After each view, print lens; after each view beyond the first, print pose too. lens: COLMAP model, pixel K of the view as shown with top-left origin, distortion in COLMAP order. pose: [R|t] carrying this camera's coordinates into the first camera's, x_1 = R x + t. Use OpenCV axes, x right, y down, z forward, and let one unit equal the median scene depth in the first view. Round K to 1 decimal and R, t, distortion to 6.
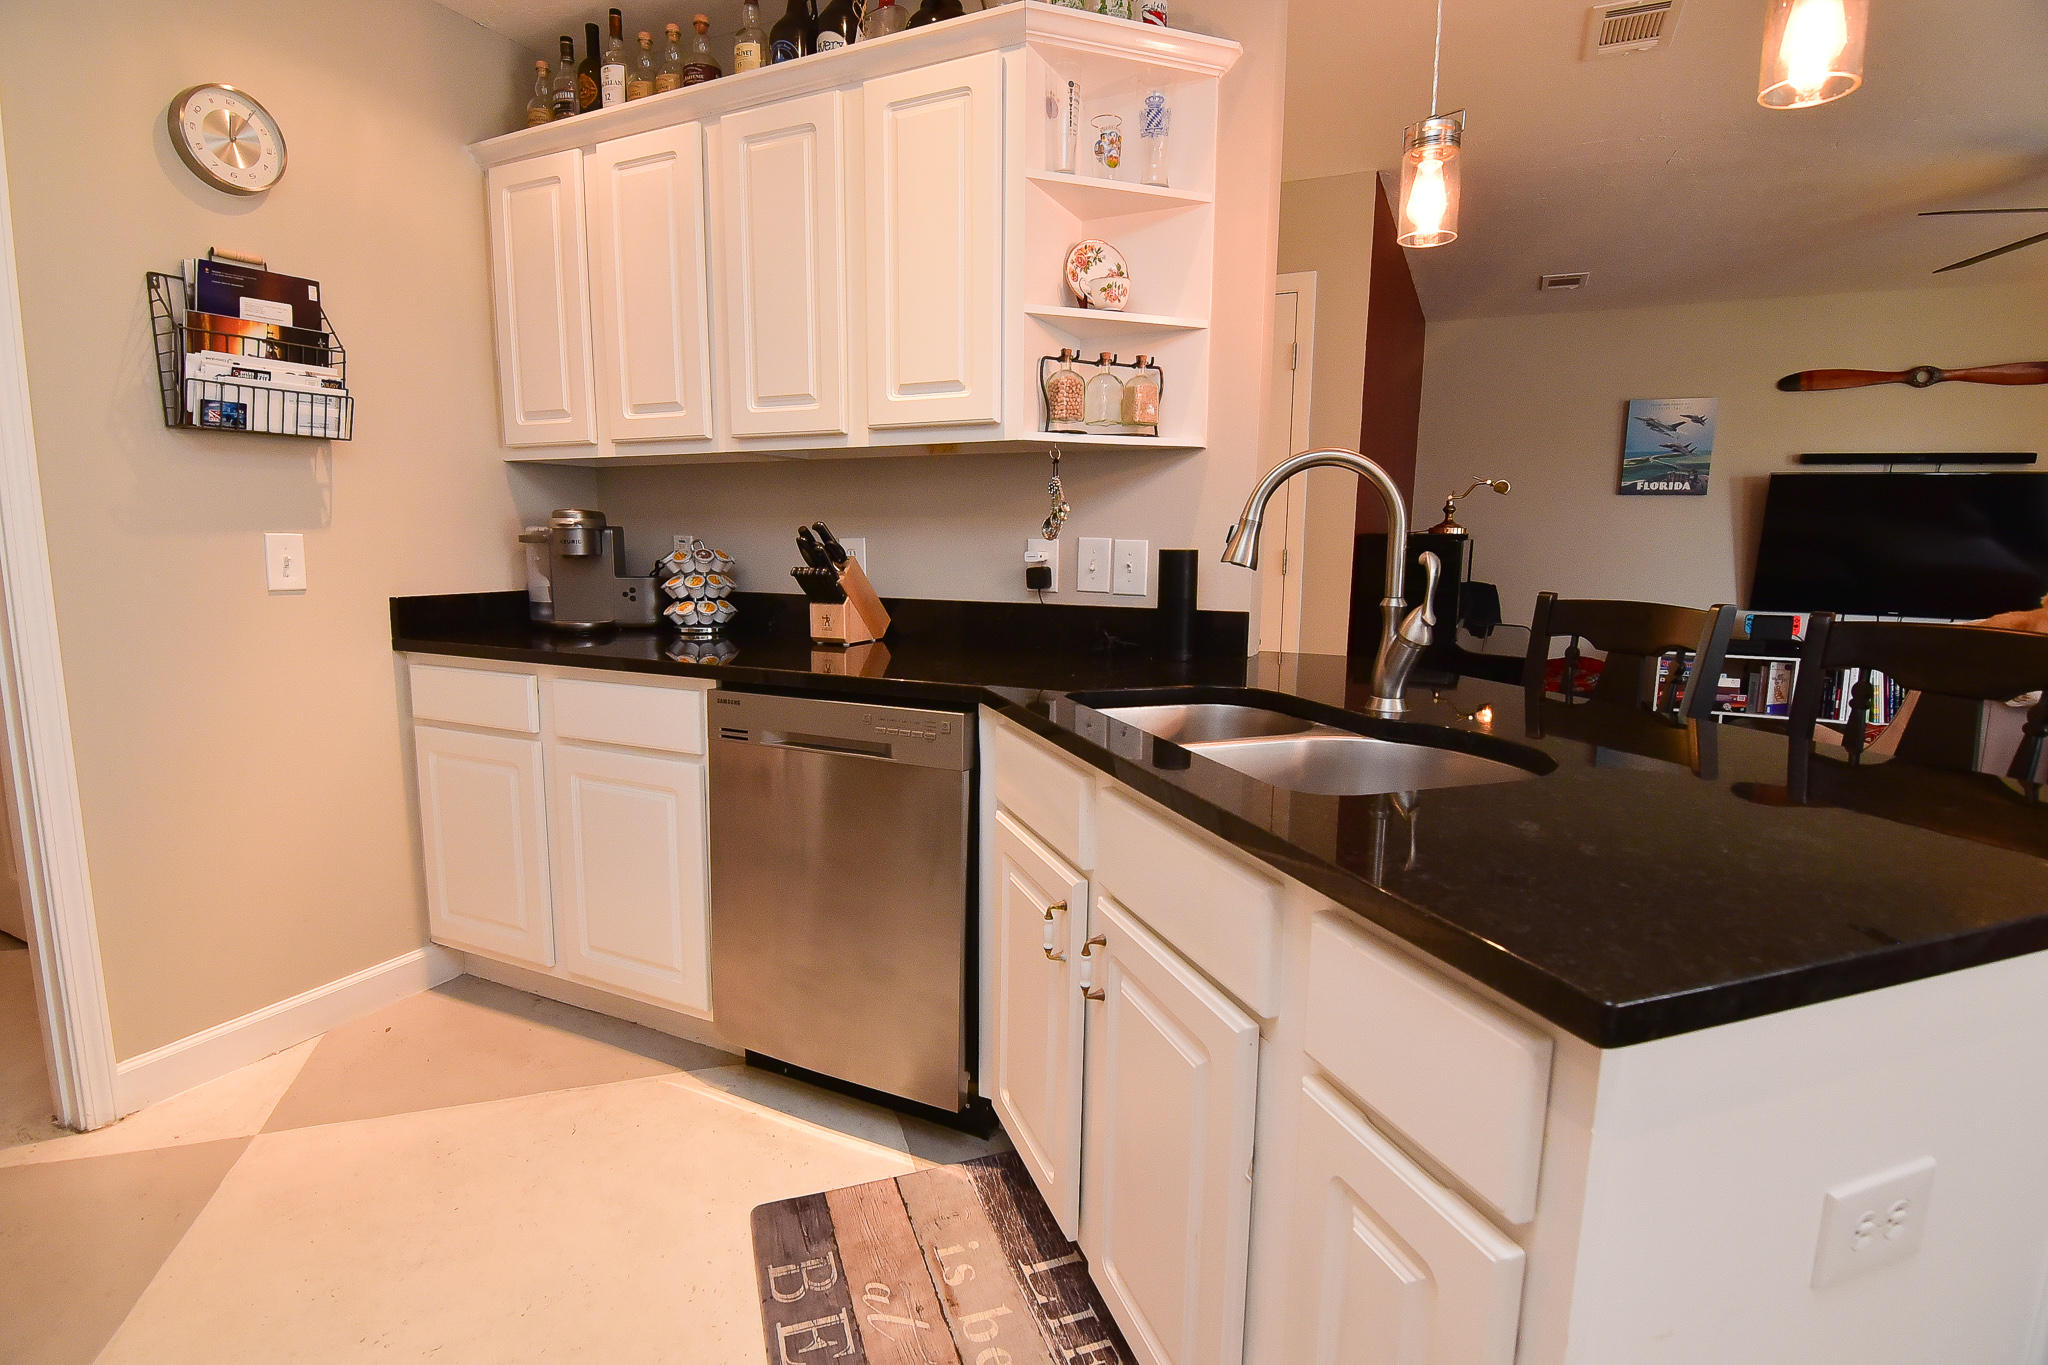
lens RADIAL K [[990.4, 0, 1016.9], [0, 990.4, 686.6], [0, 0, 1]] dist [-0.012701, -0.007146]
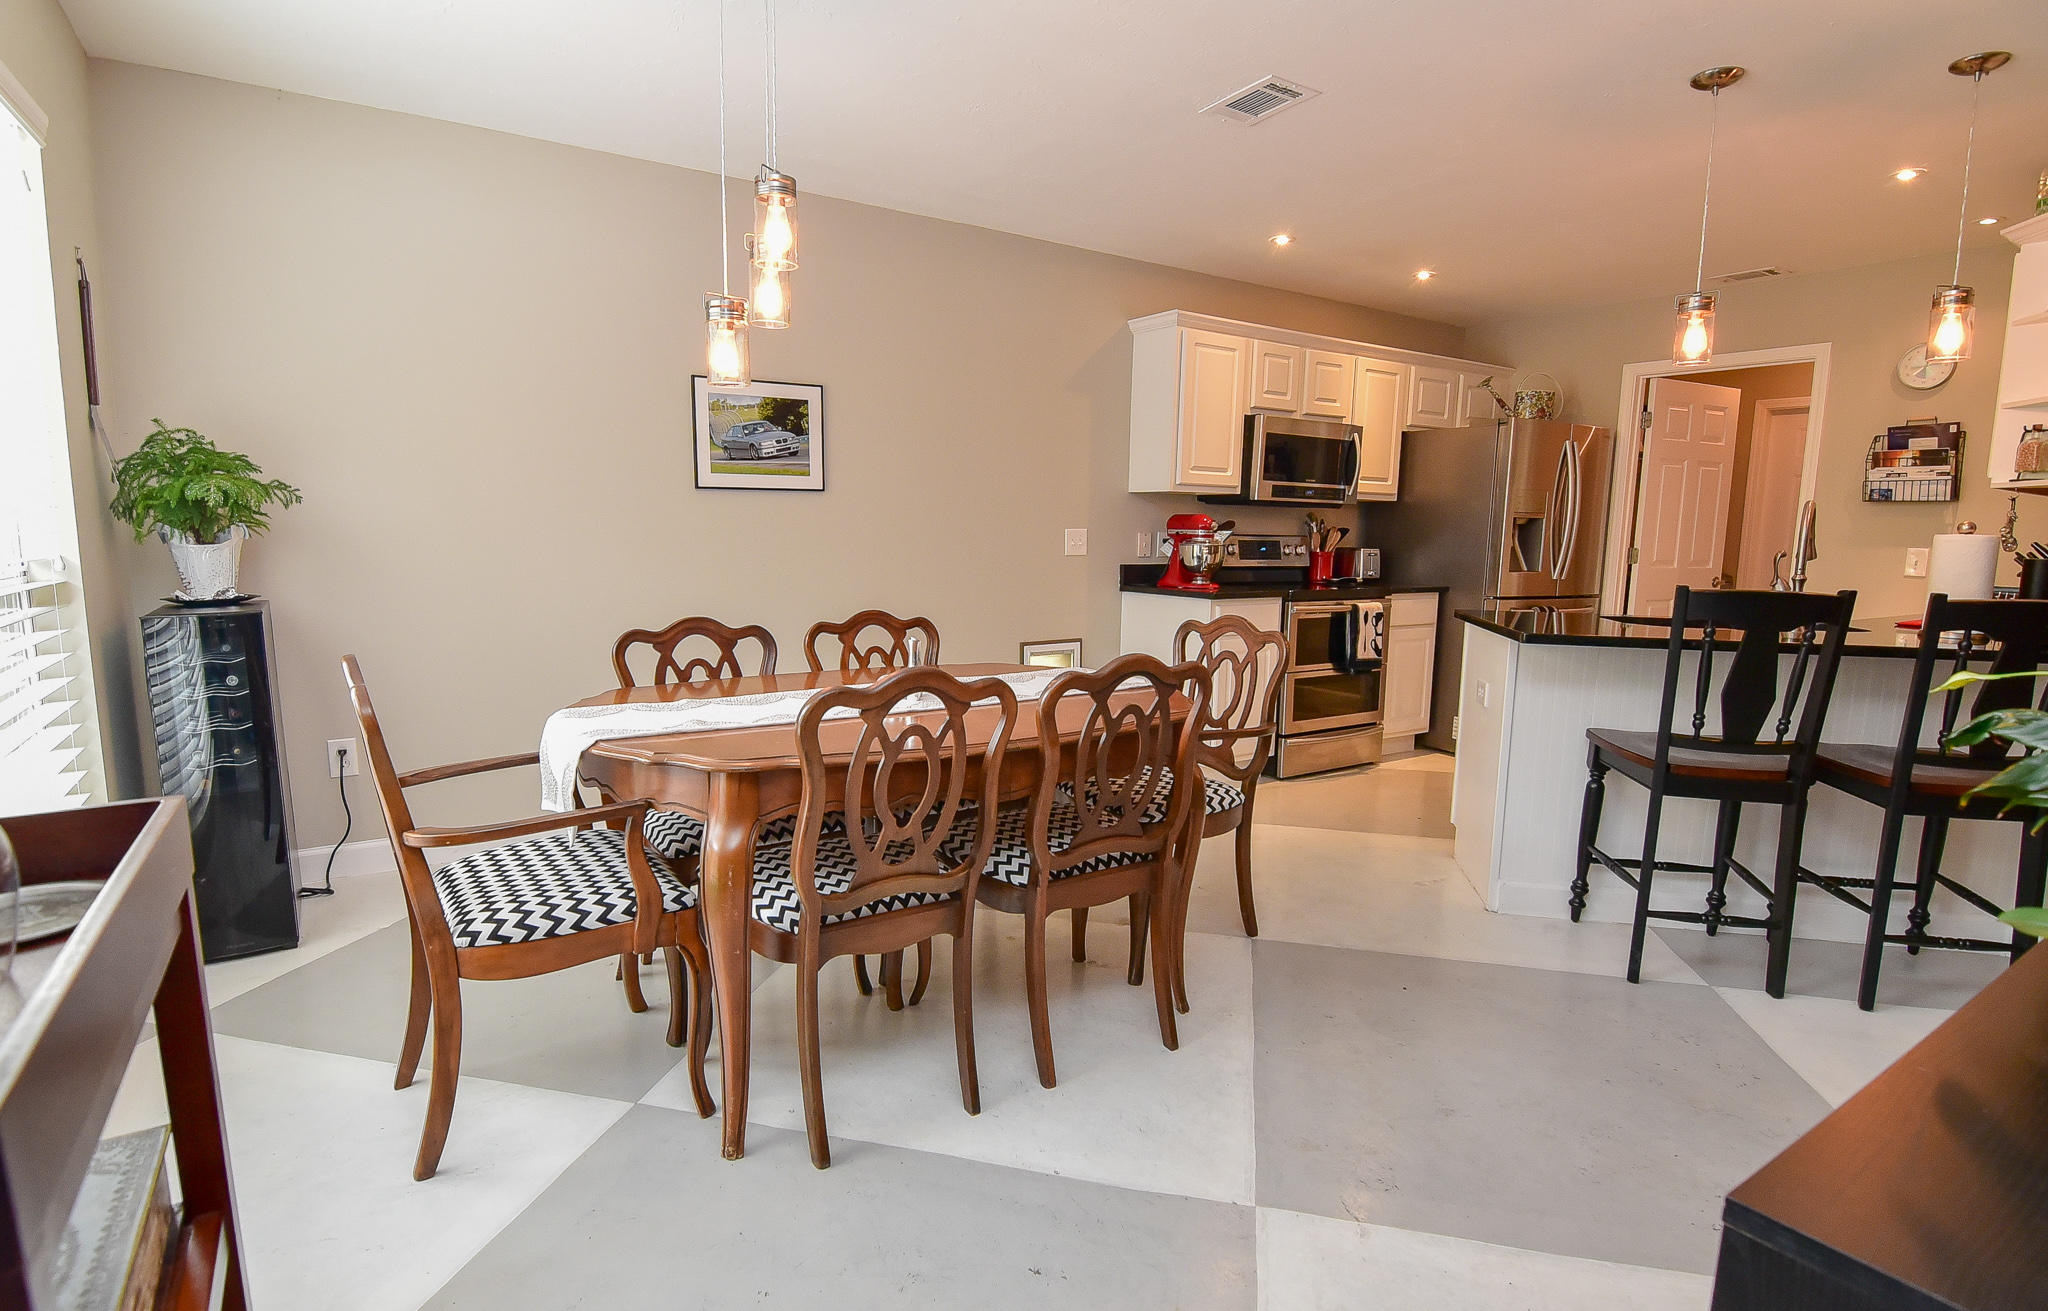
lens RADIAL K [[1048.1, 0, 1024.8], [0, 1048.1, 660.2], [0, 0, 1]] dist [0.000010, -0.000208]
pose [[-0.502530, 0.105173, -0.858139, 1.980938], [-0.144131, 0.968492, 0.203102, -0.099792], [0.852461, 0.225749, -0.471537, 0.470890]]
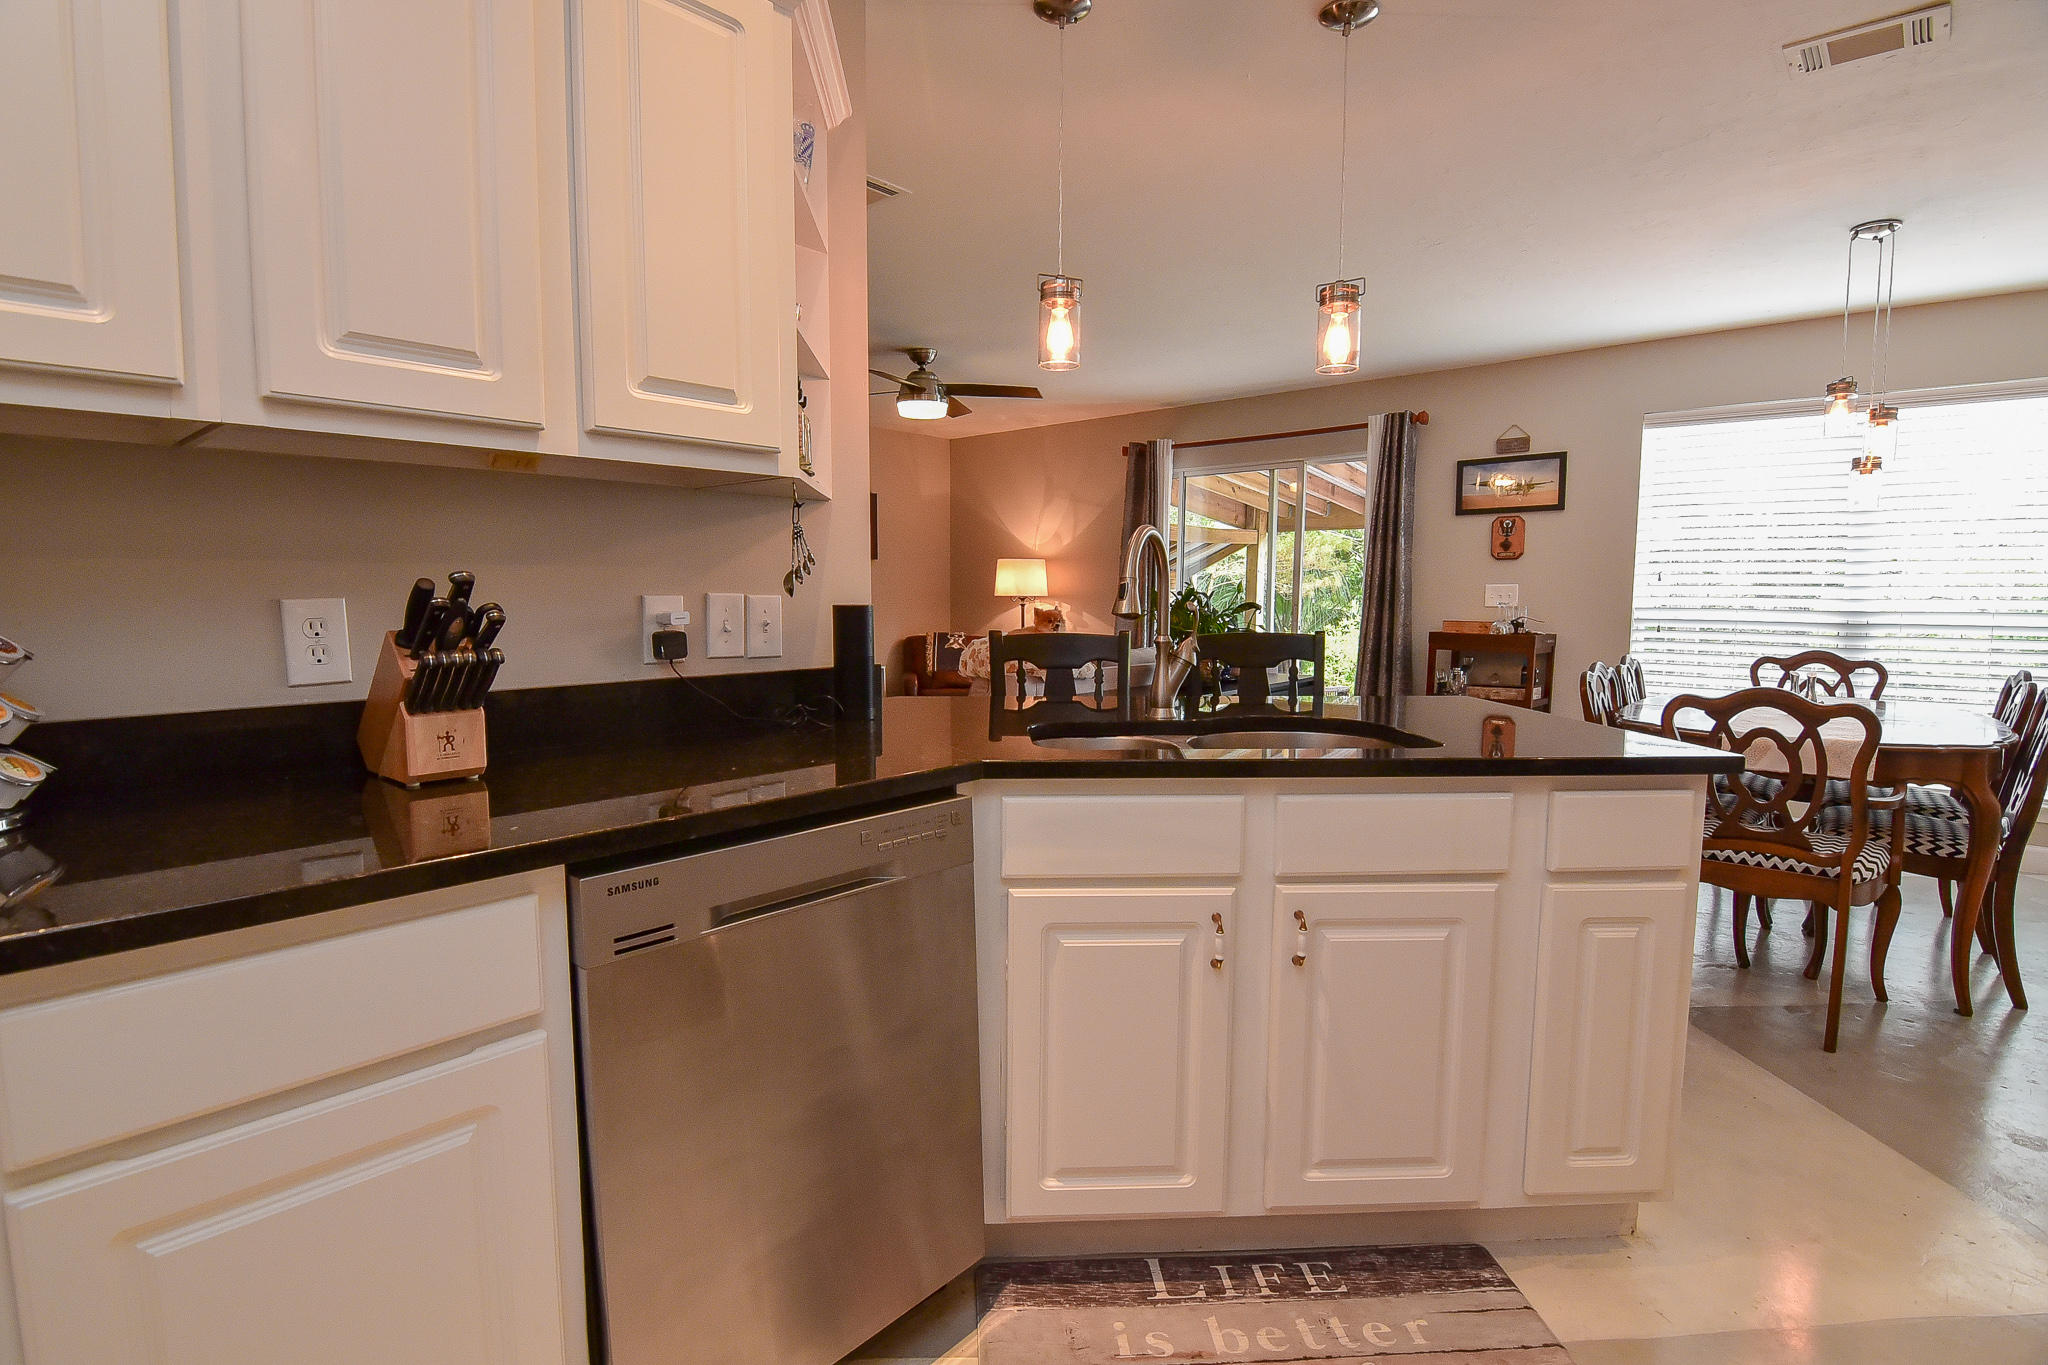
lens RADIAL K [[990.4, 0, 1020.6], [0, 990.4, 684.6], [0, 0, 1]] dist [-0.012701, -0.007146]
pose [[0.273063, -0.098271, 0.956964, -0.665880], [0.140364, 0.988193, 0.061426, -0.090602], [-0.951701, 0.117550, 0.283633, 0.533680]]
